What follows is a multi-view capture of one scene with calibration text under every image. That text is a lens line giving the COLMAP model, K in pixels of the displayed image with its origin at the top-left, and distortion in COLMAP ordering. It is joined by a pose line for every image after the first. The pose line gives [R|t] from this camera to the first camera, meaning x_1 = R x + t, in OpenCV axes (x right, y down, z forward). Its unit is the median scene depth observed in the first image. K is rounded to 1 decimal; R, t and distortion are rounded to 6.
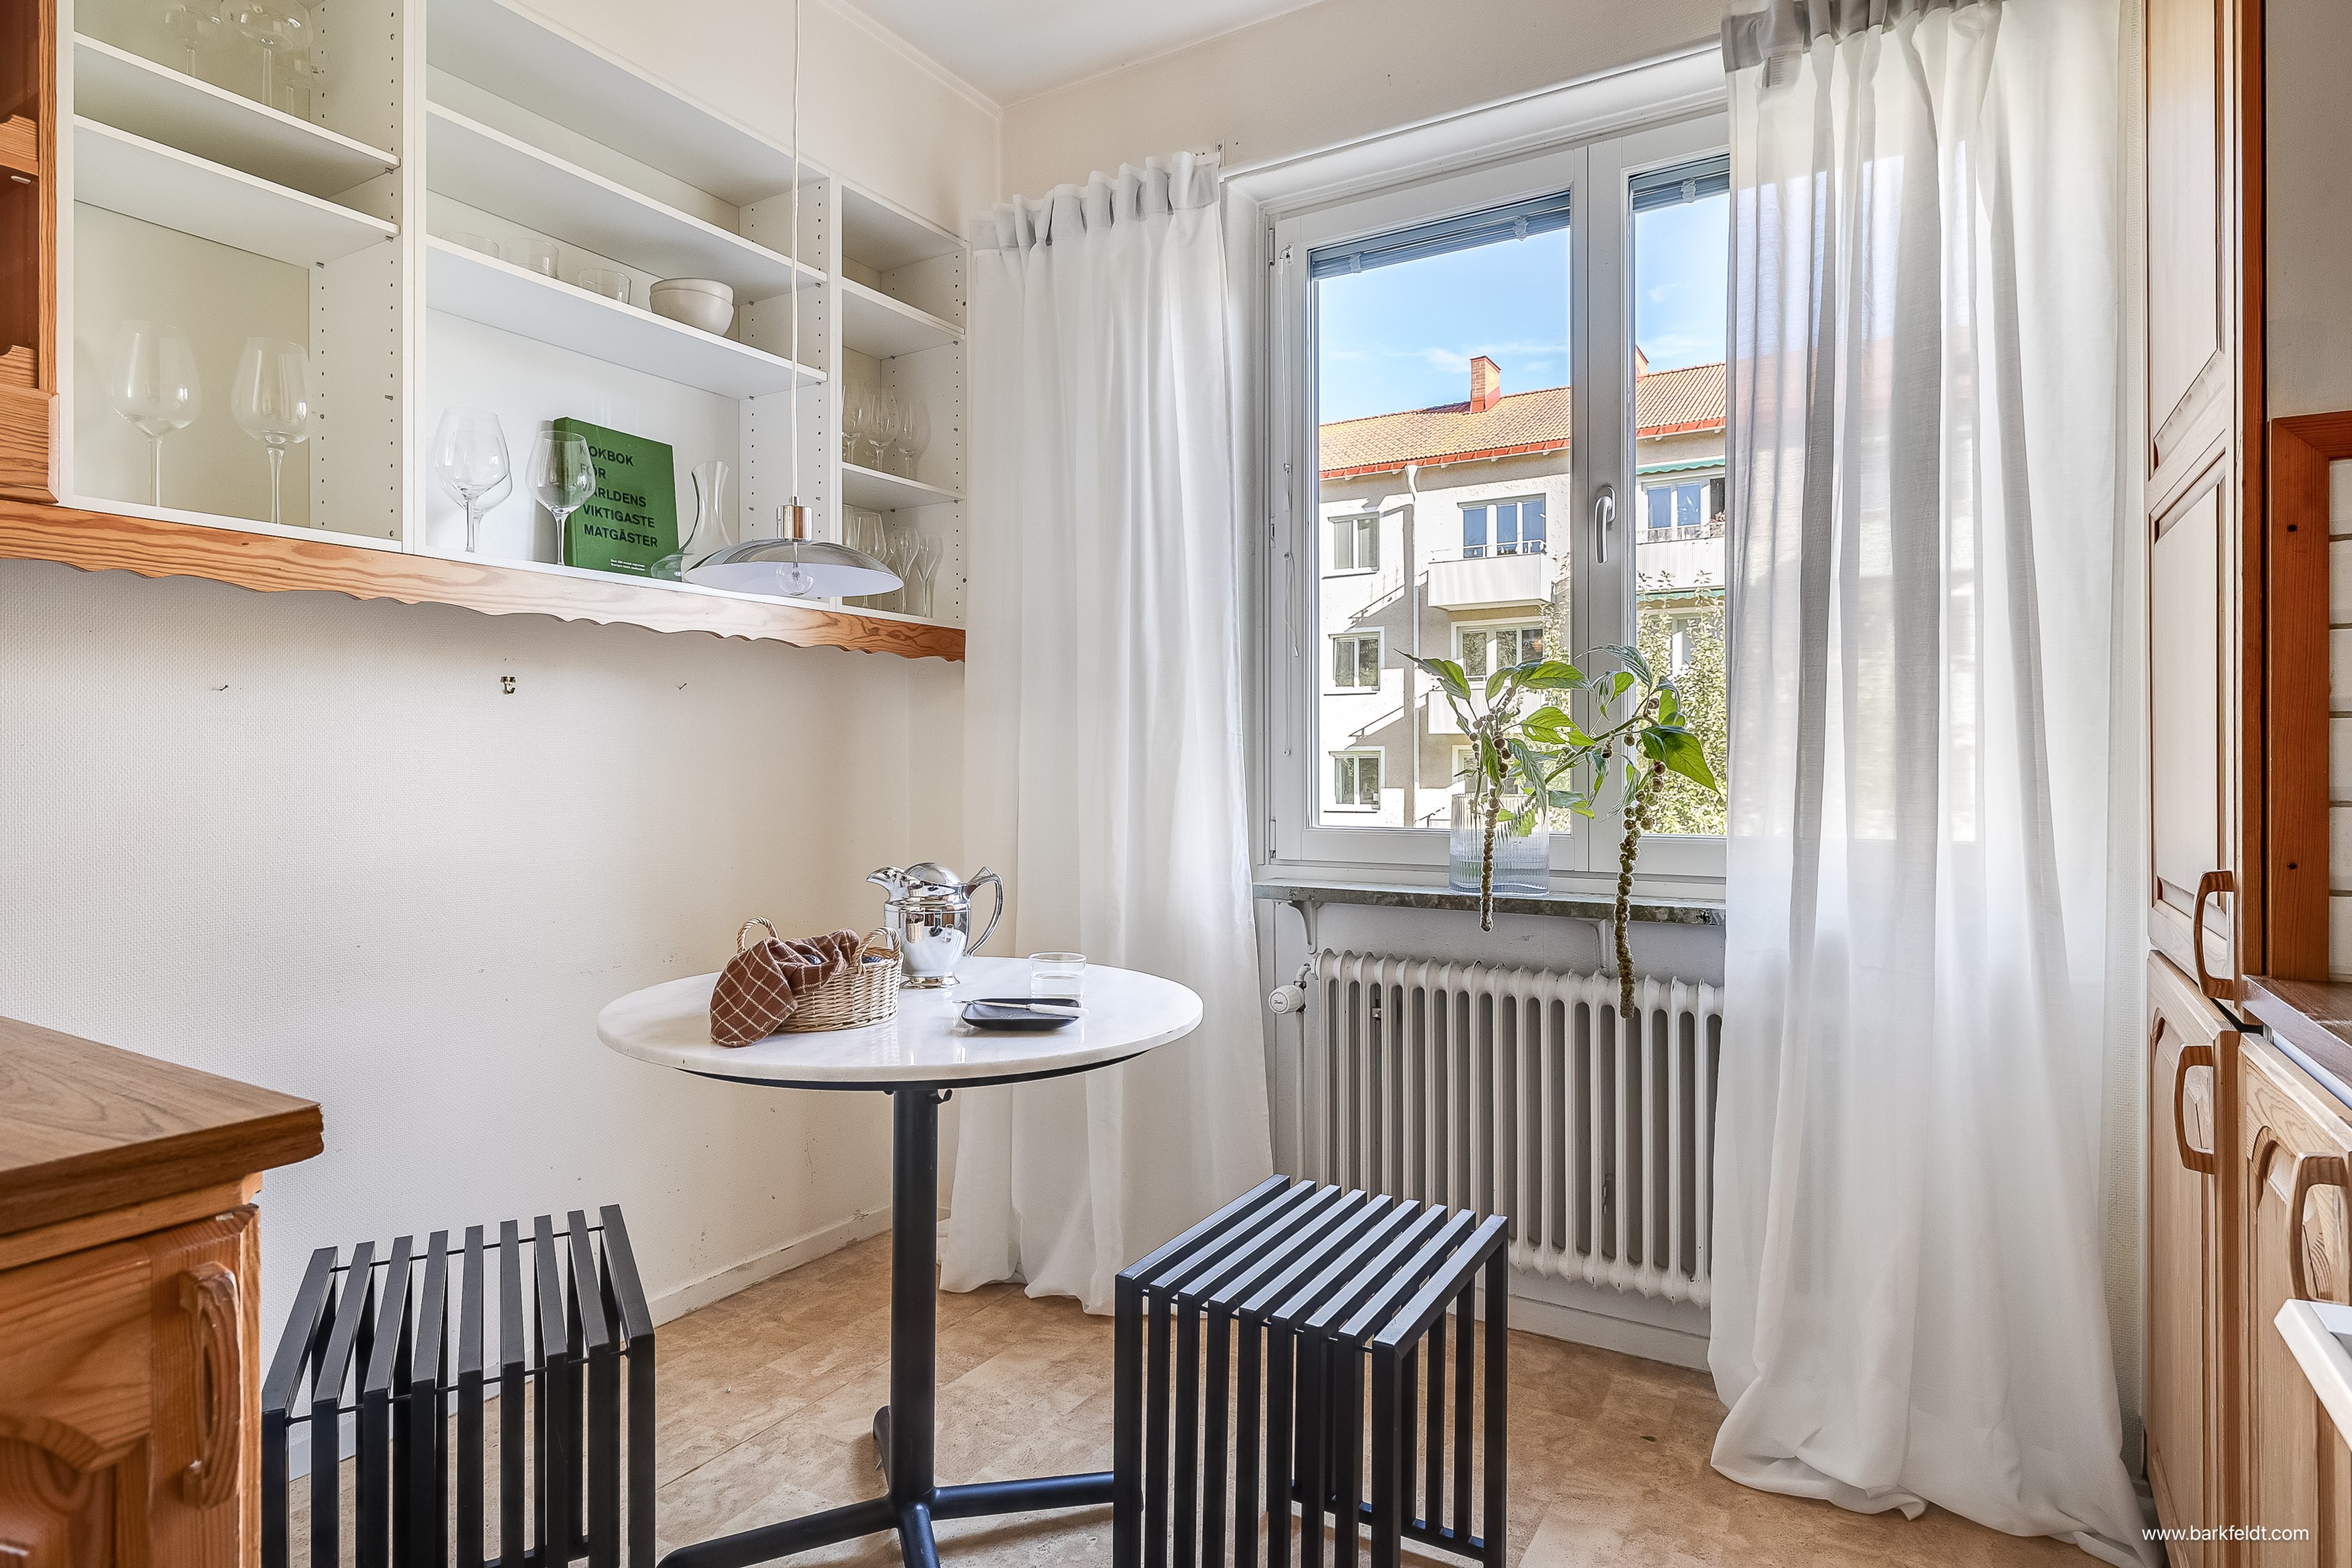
lens RADIAL K [[1276.9, 0, 1178.6], [0, 1276.9, 771.7], [0, 0, 1]] dist [0.003766, -0.001734]
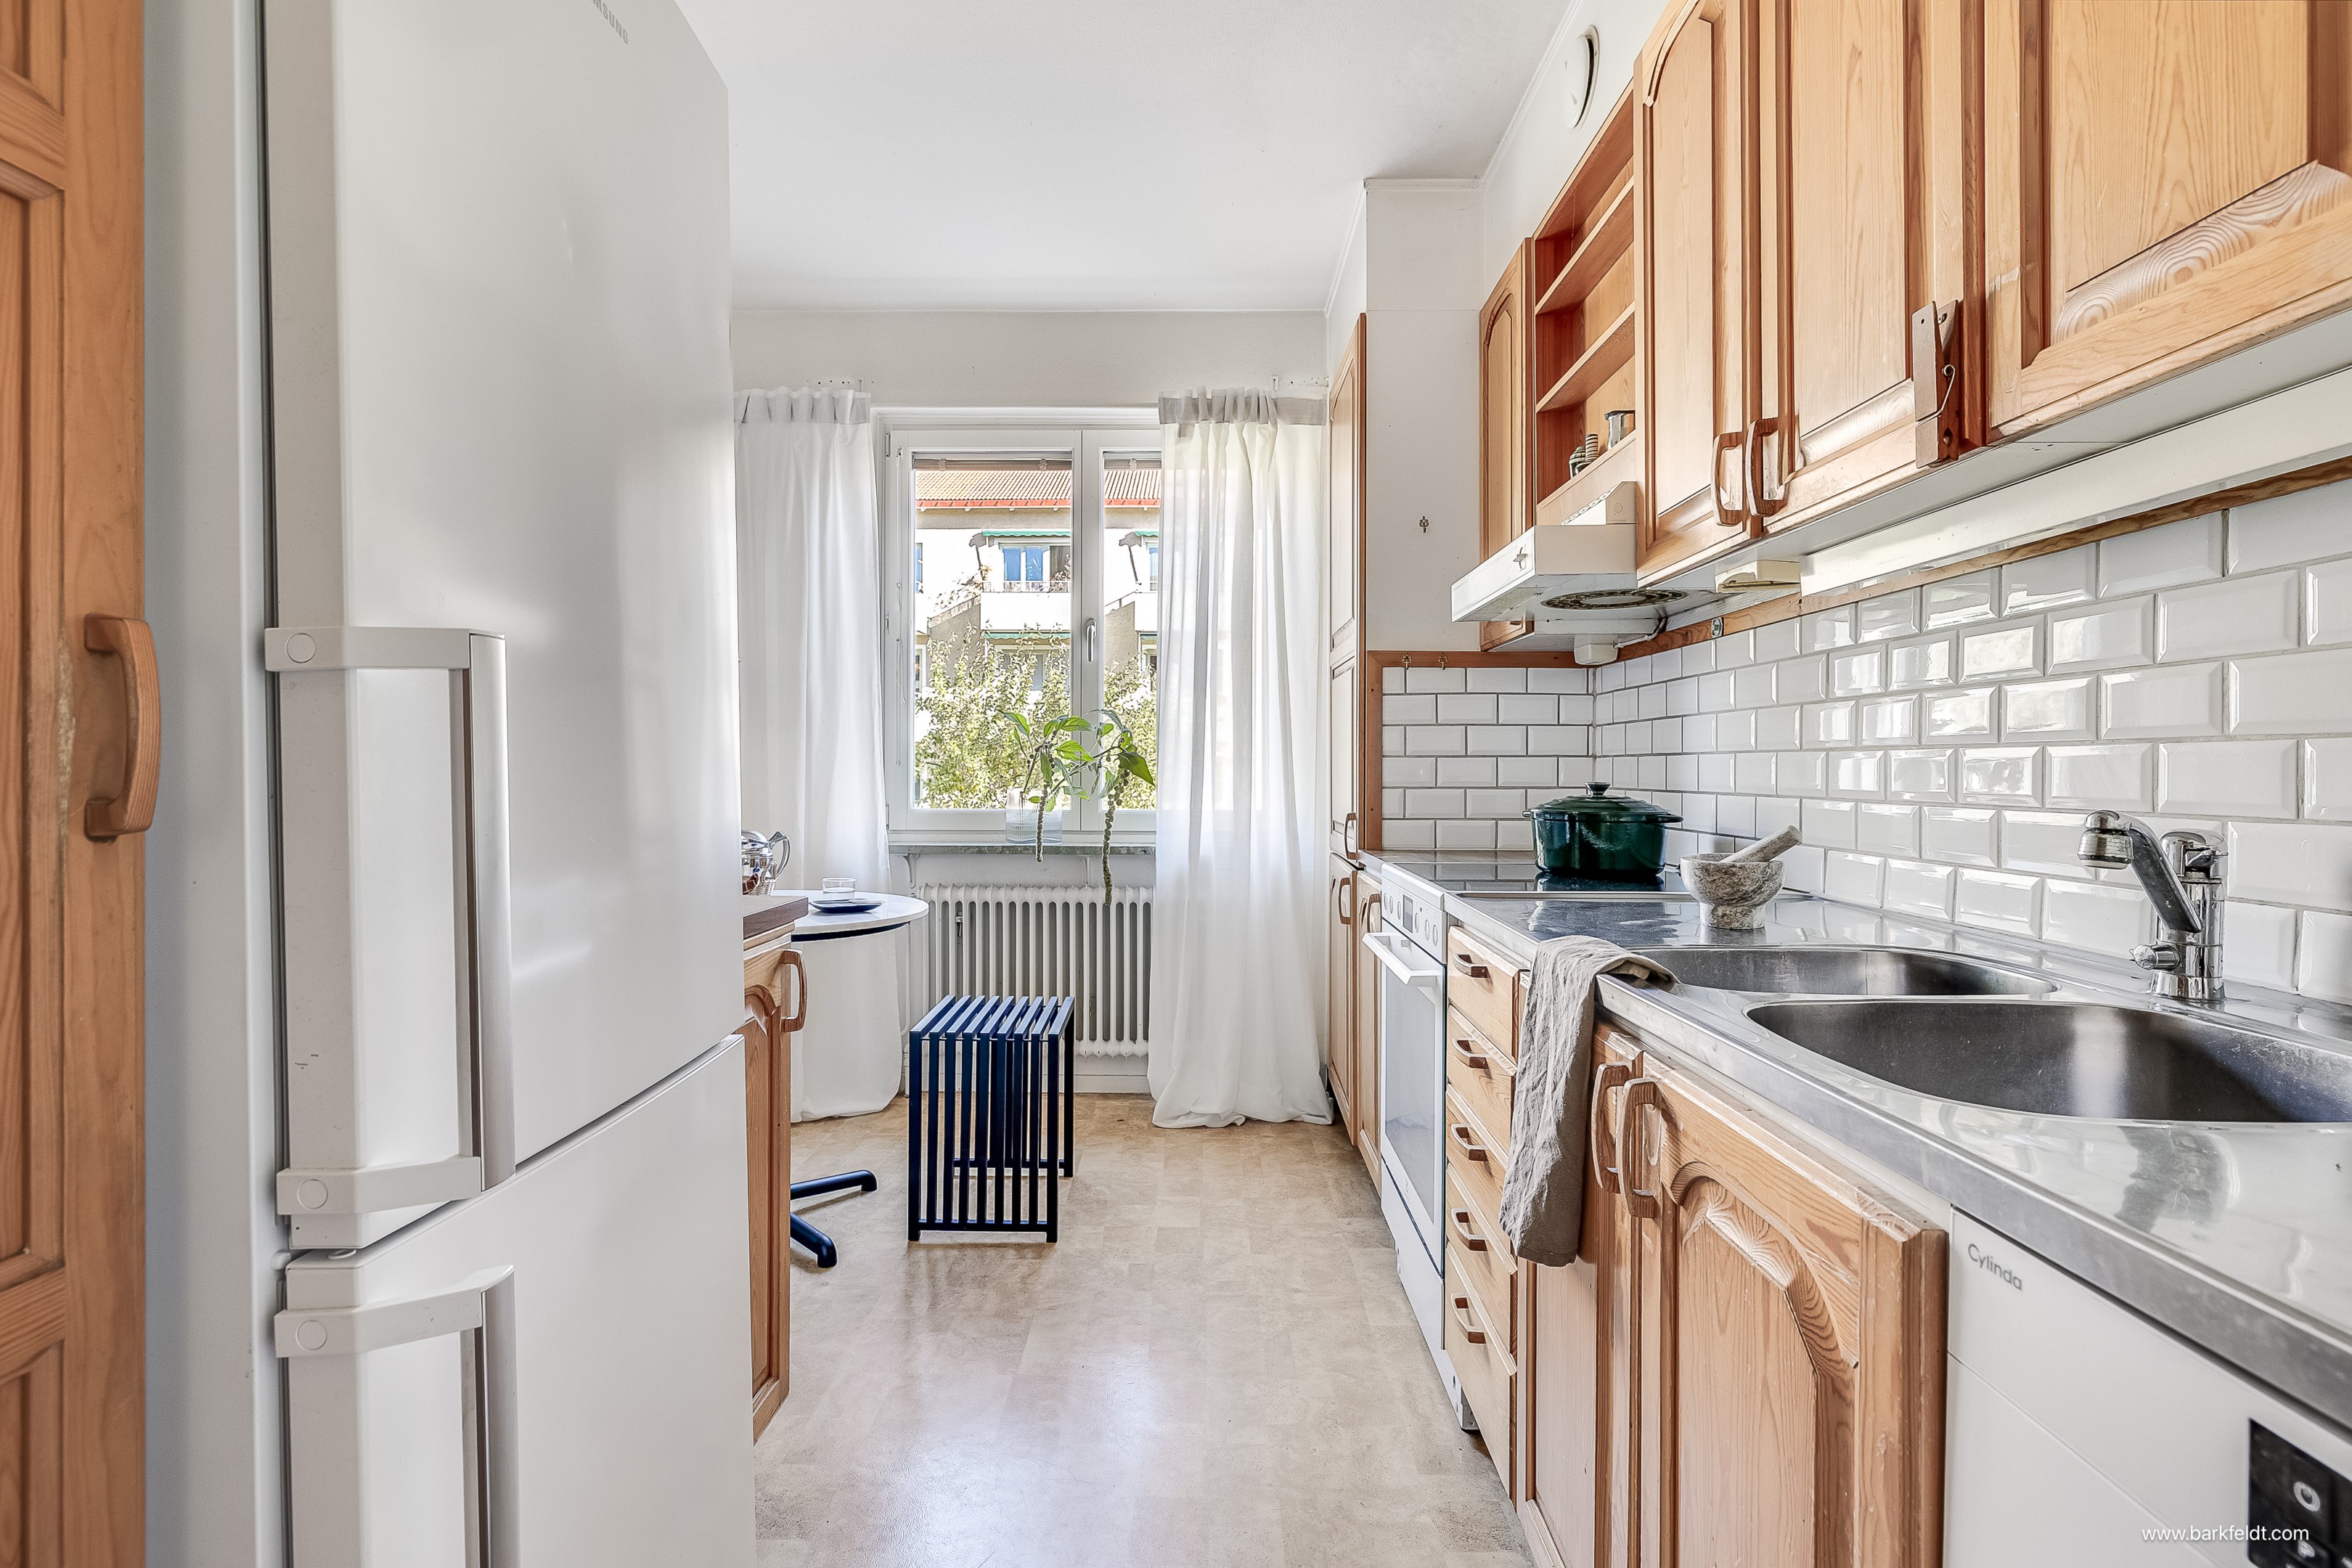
lens RADIAL K [[1118.3, 0, 1174.4], [0, 1118.3, 780.8], [0, 0, 1]] dist [-0.012066, 0.001810]
pose [[0.870029, 0.000721, 0.493000, -0.396175], [-0.003263, 0.999985, 0.004296, 0.000023], [-0.492990, -0.005346, 0.870019, -0.508583]]
